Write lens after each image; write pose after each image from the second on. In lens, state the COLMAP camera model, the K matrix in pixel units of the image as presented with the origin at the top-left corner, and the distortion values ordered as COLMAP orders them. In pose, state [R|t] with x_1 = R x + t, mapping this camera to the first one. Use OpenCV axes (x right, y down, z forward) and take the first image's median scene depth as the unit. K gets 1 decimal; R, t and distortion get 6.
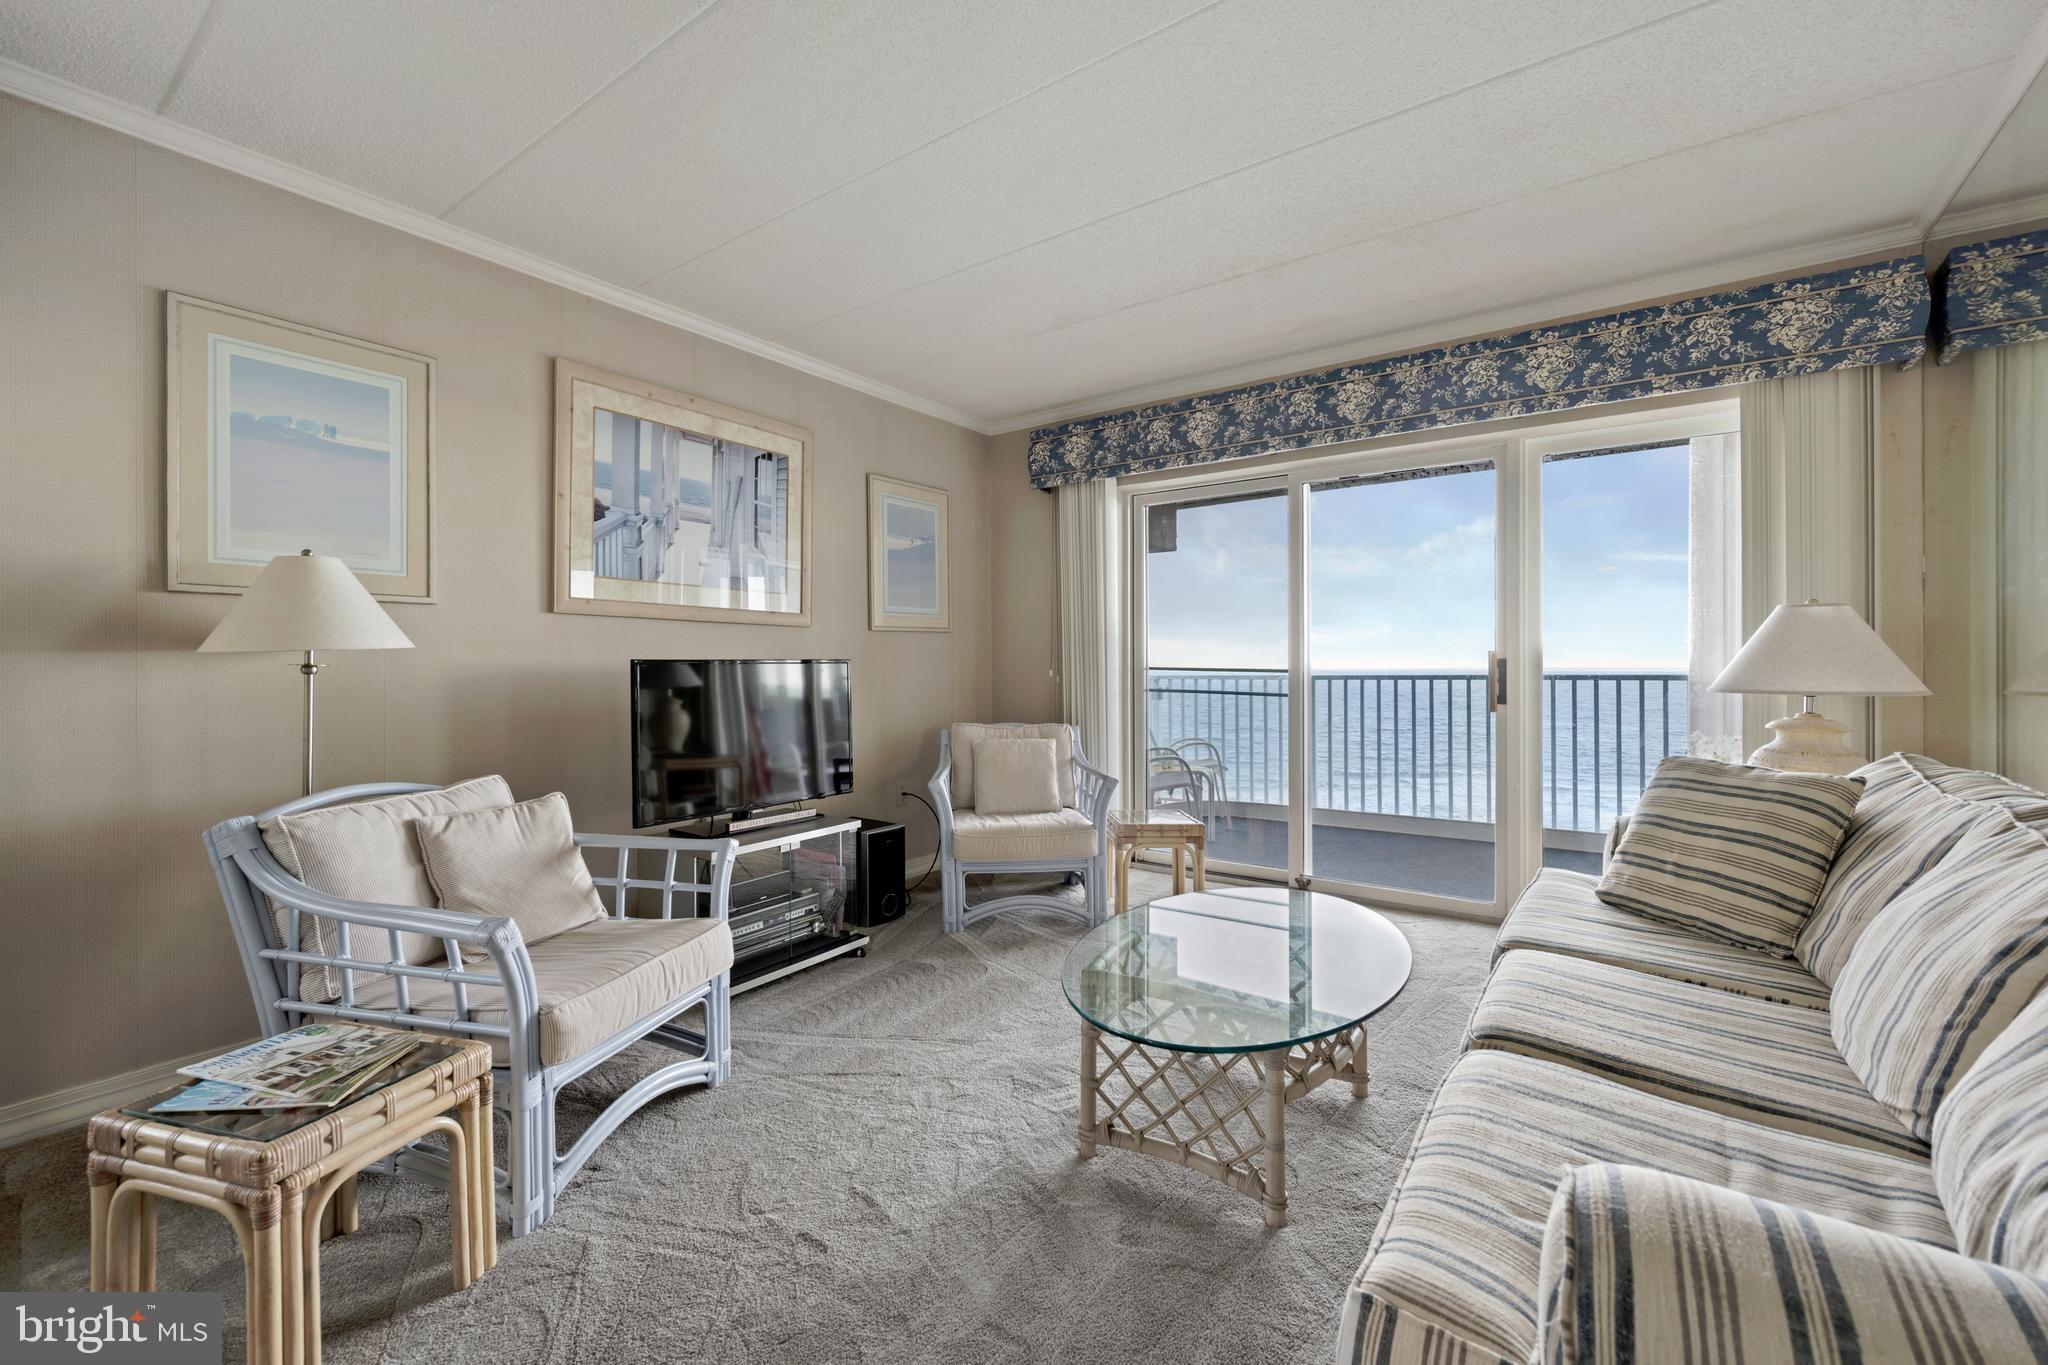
lens RADIAL K [[862.1, 0, 1019.6], [0, 862.1, 672.8], [0, 0, 1]] dist [-0.012472, 0.000203]
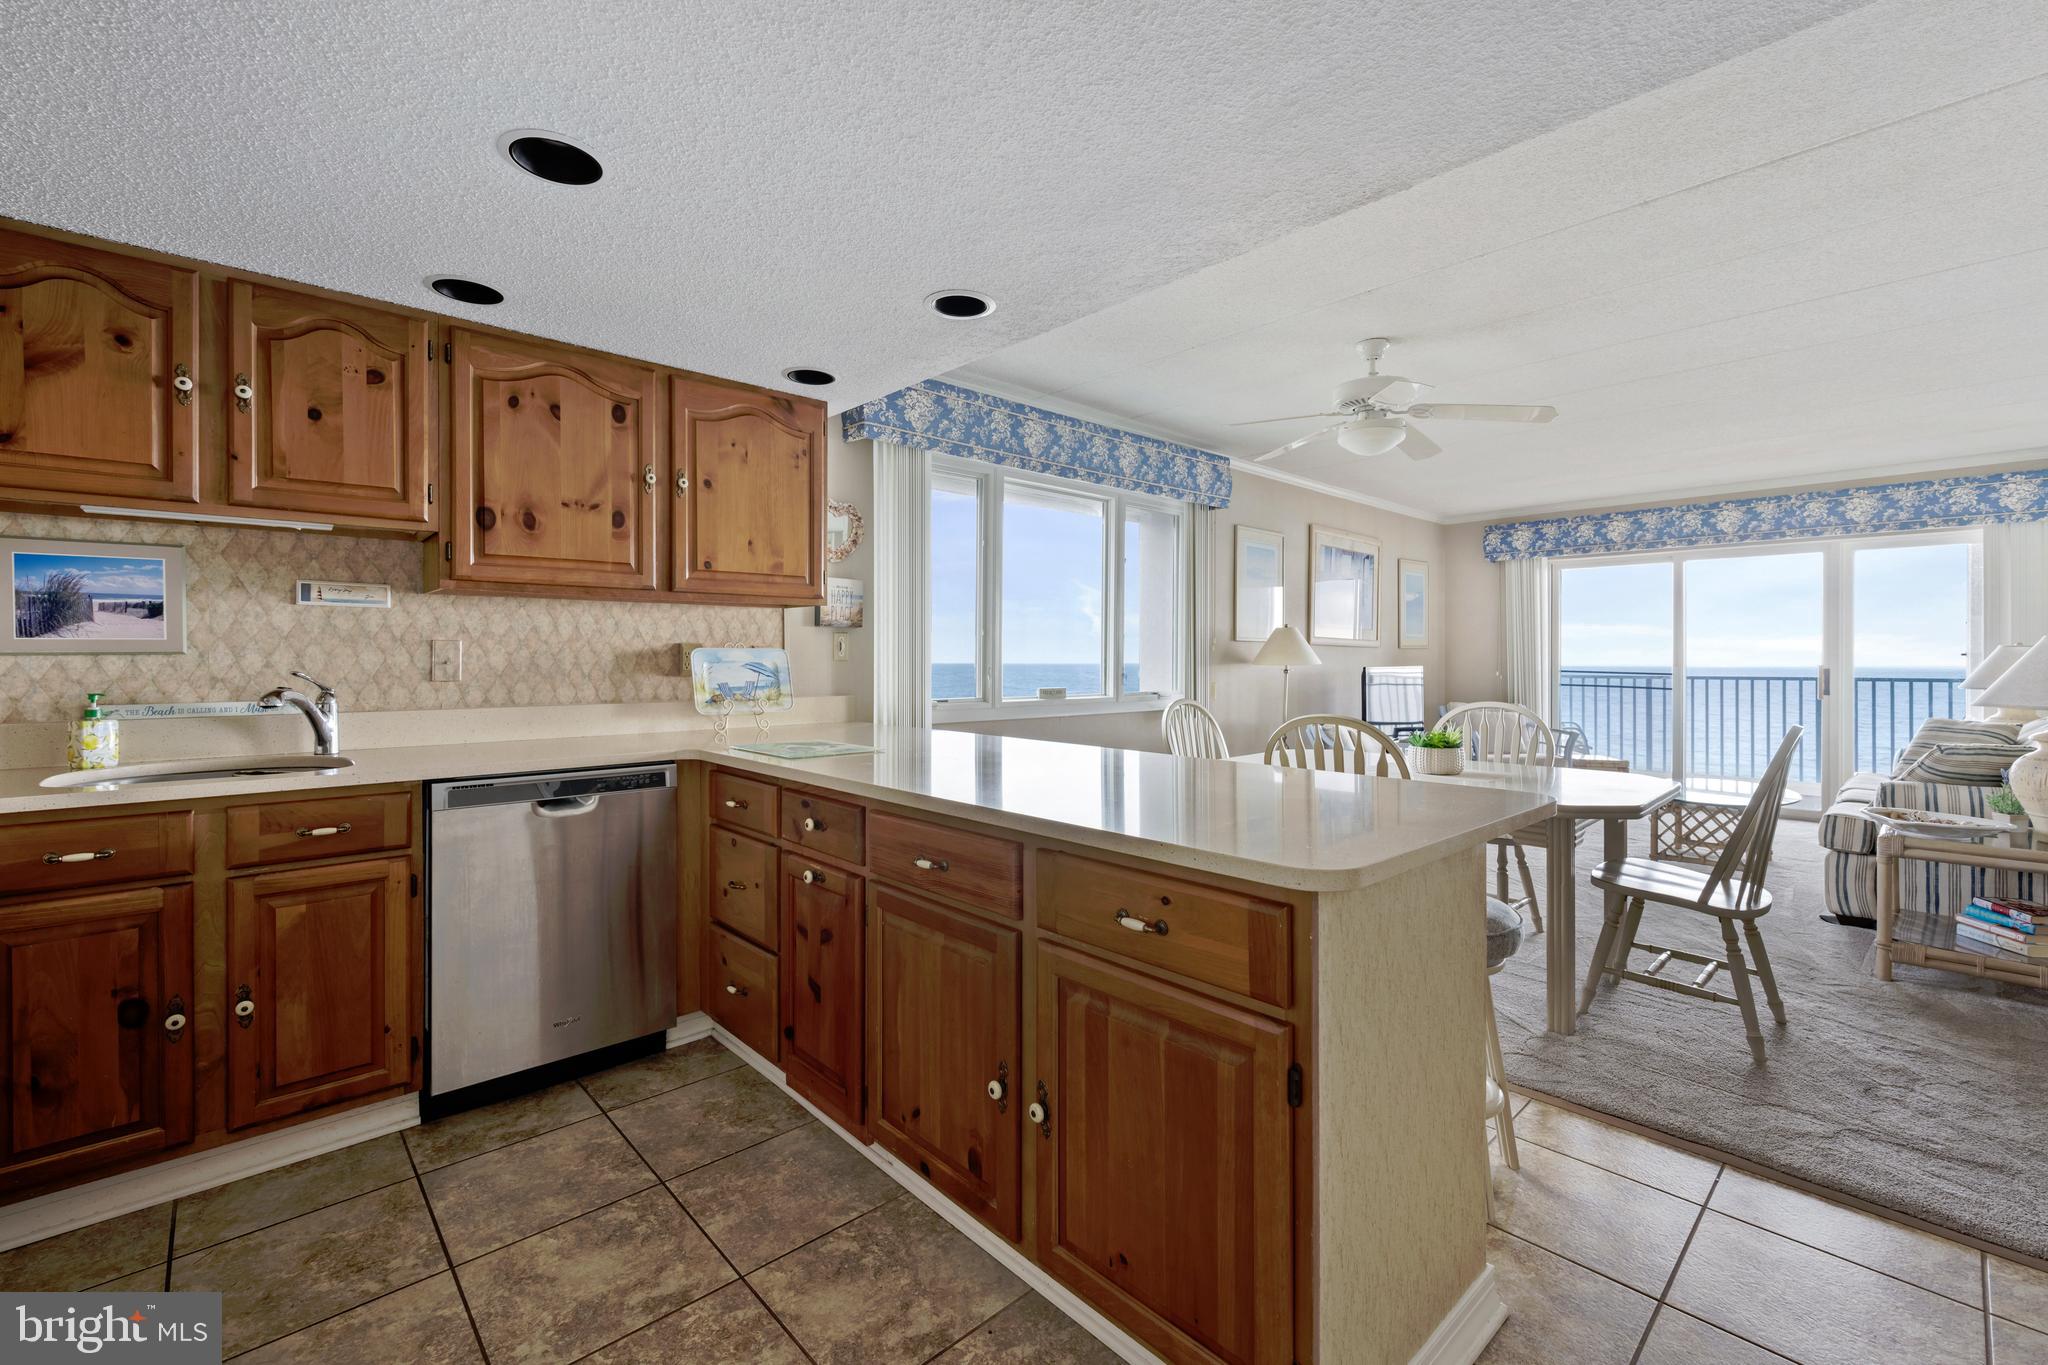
lens RADIAL K [[848.7, 0, 1032.0], [0, 848.7, 669.2], [0, 0, 1]] dist [-0.003427, 0.000152]
pose [[0.980758, 0.006880, -0.195108, -0.595794], [-0.005881, 0.999966, 0.005698, -0.012994], [0.195140, -0.004441, 0.980765, -0.872985]]
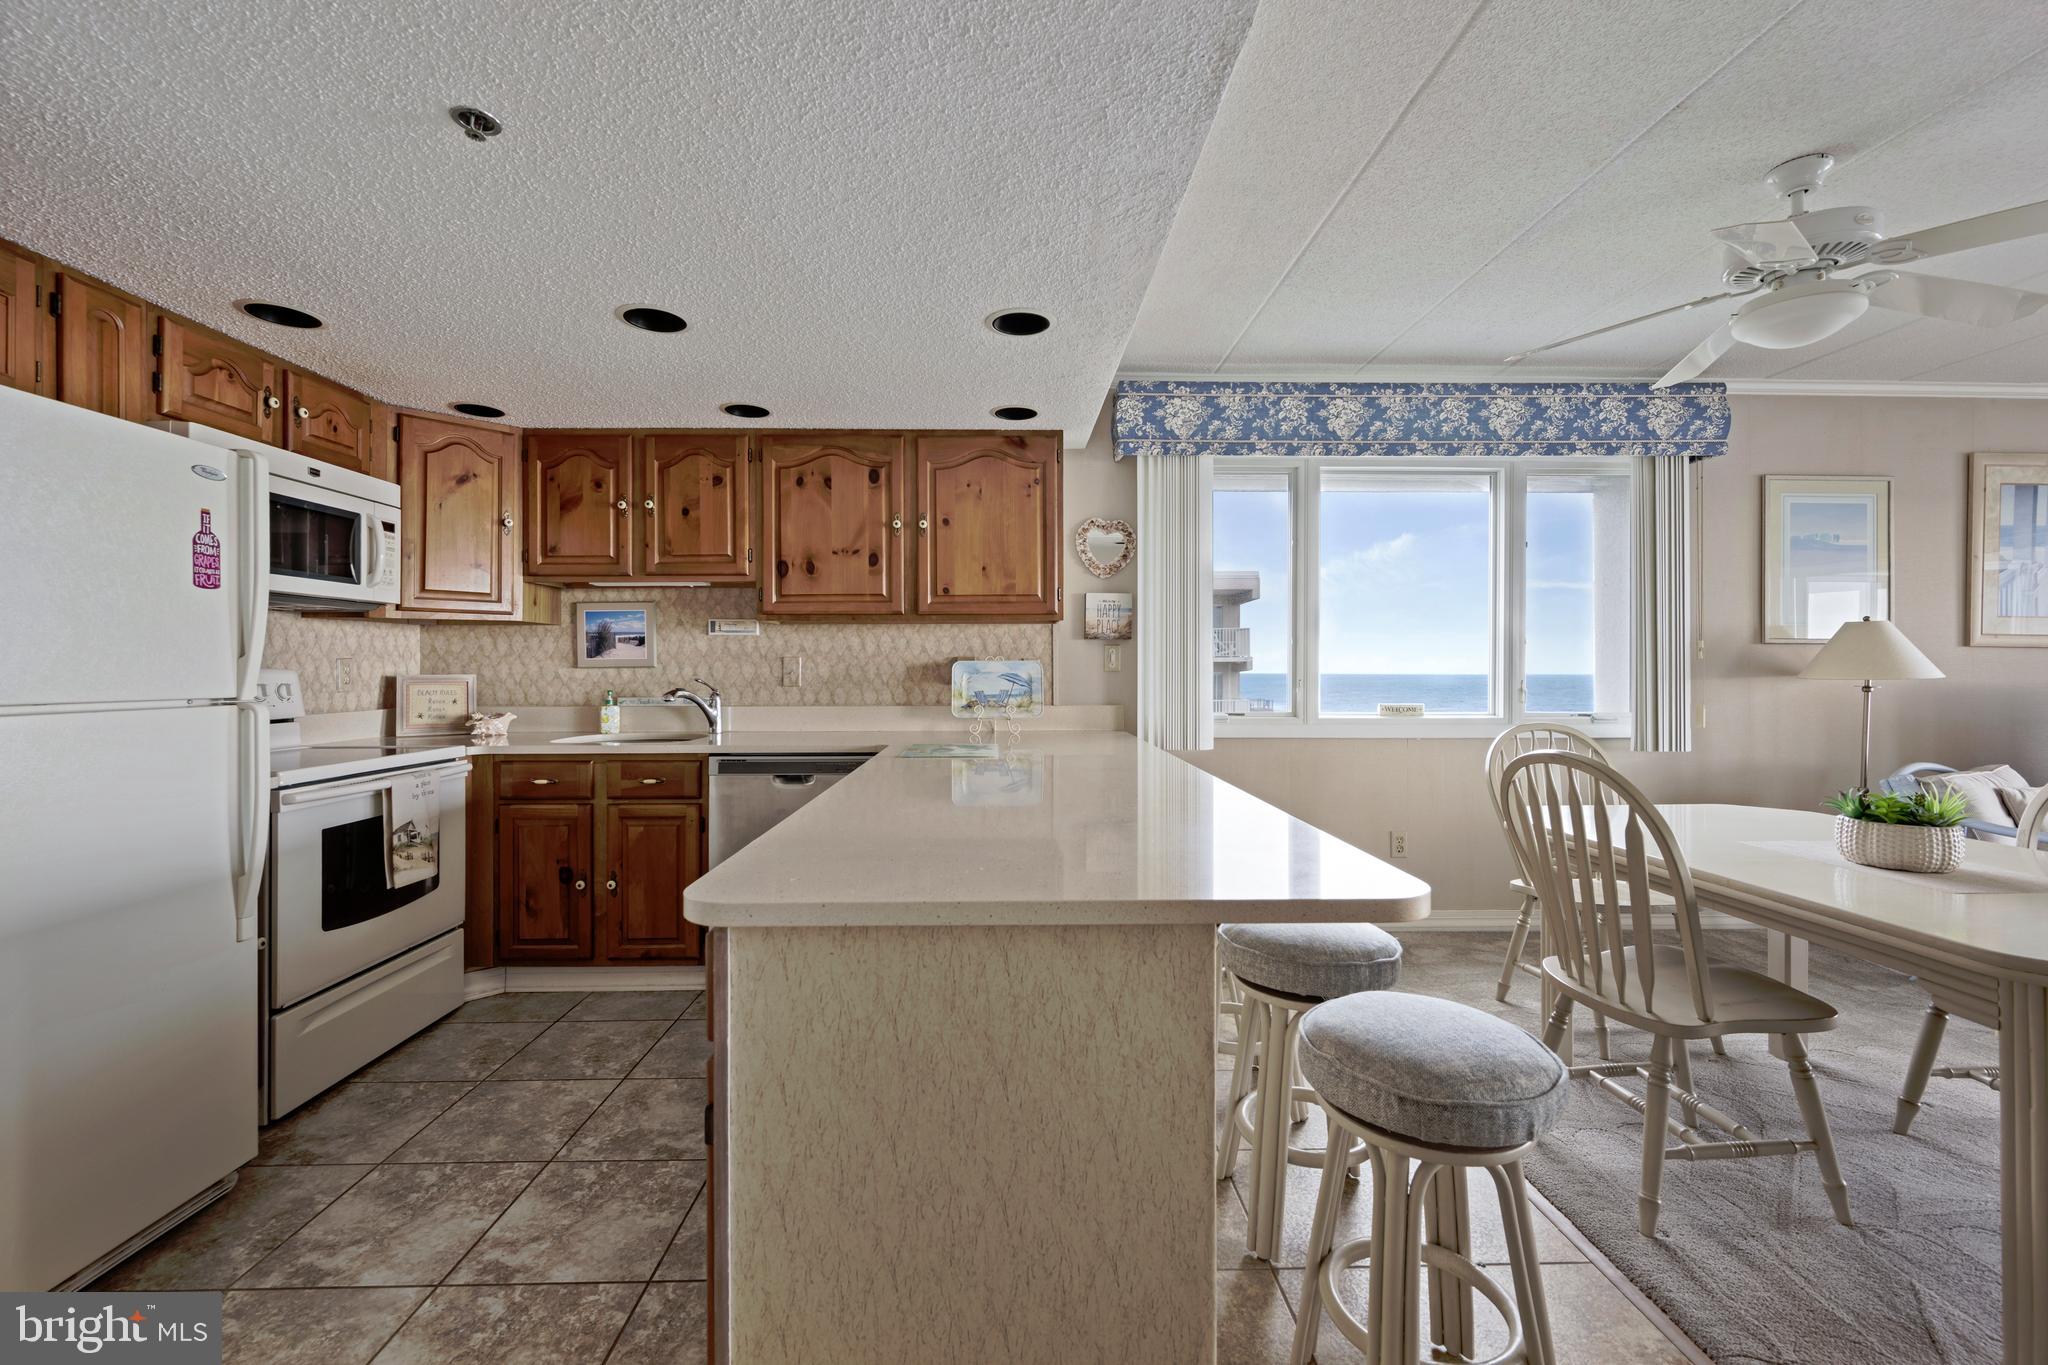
lens RADIAL K [[848.7, 0, 1096.3], [0, 848.7, 672.9], [0, 0, 1]] dist [-0.003427, 0.000152]
pose [[0.610857, 0.008499, -0.791695, -0.241534], [-0.008228, 0.999957, 0.004386, -0.018328], [0.791698, 0.003835, 0.610900, -0.620236]]
